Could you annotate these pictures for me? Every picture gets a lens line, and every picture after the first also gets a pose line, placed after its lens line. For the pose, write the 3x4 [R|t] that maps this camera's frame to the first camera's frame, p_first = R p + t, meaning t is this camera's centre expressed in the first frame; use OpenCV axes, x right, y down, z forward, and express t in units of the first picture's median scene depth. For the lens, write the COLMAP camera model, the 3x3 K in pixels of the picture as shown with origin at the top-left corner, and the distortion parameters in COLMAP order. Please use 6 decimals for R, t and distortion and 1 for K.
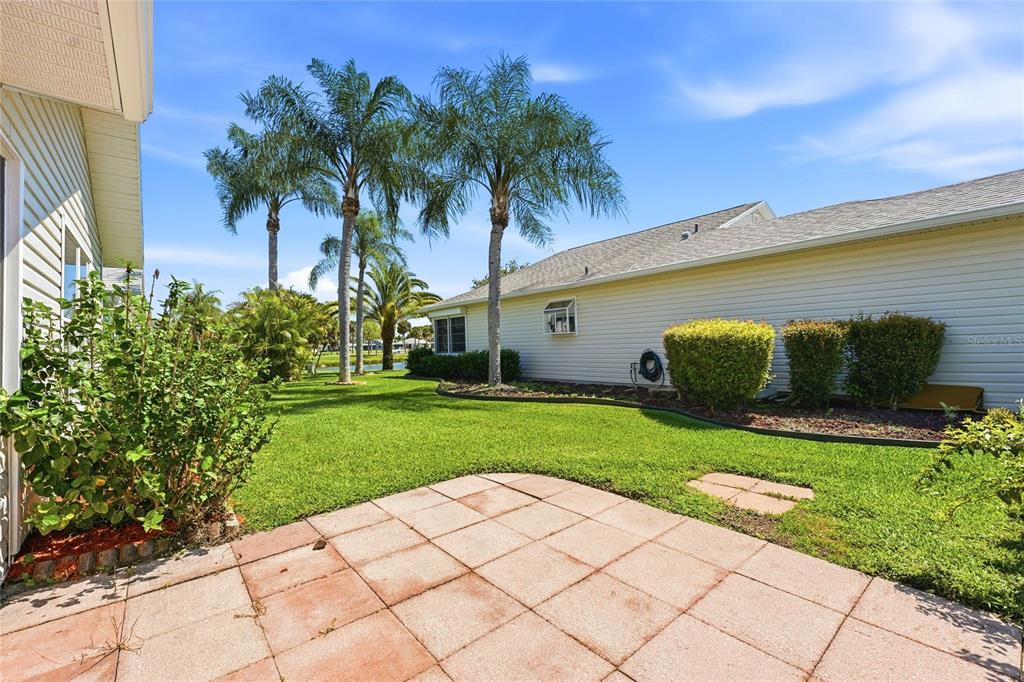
lens RADIAL K [[424.7, 0, 520.8], [0, 424.7, 330.9], [0, 0, 1]] dist [-0.002968, -0.000135]
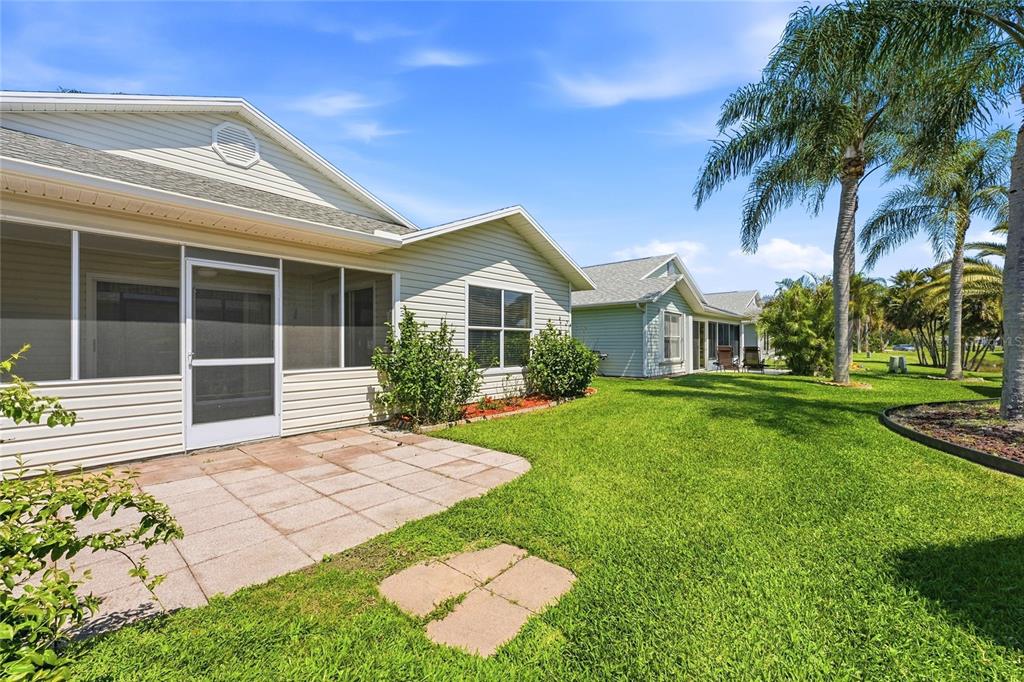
lens RADIAL K [[424.7, 0, 515.9], [0, 424.7, 344.9], [0, 0, 1]] dist [-0.002968, -0.000135]
pose [[0.136430, 0.031231, -0.990157, 0.683808], [0.030437, 0.998899, 0.035700, 0.000614], [0.990182, -0.035008, 0.135330, 0.583544]]
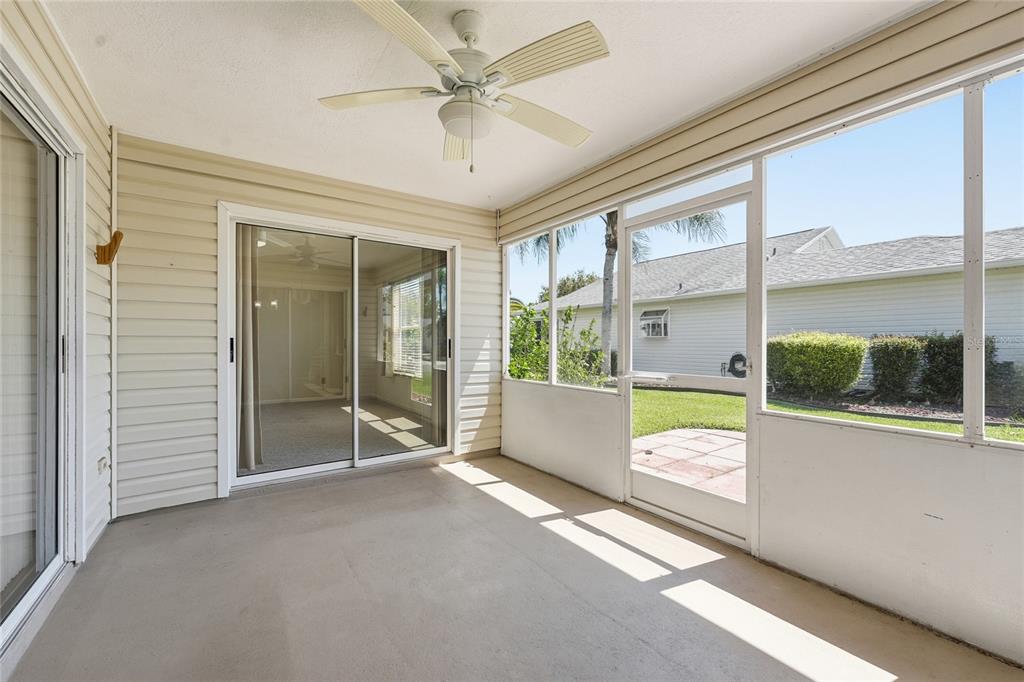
lens RADIAL K [[408.6, 0, 504.6], [0, 408.6, 344.9], [0, 0, 1]] dist [-0.004153, 0.000230]
pose [[0.996558, 0.031060, -0.076861, -0.447333], [-0.028118, 0.998840, 0.039078, -0.010070], [0.077985, -0.036782, 0.996276, -0.376911]]
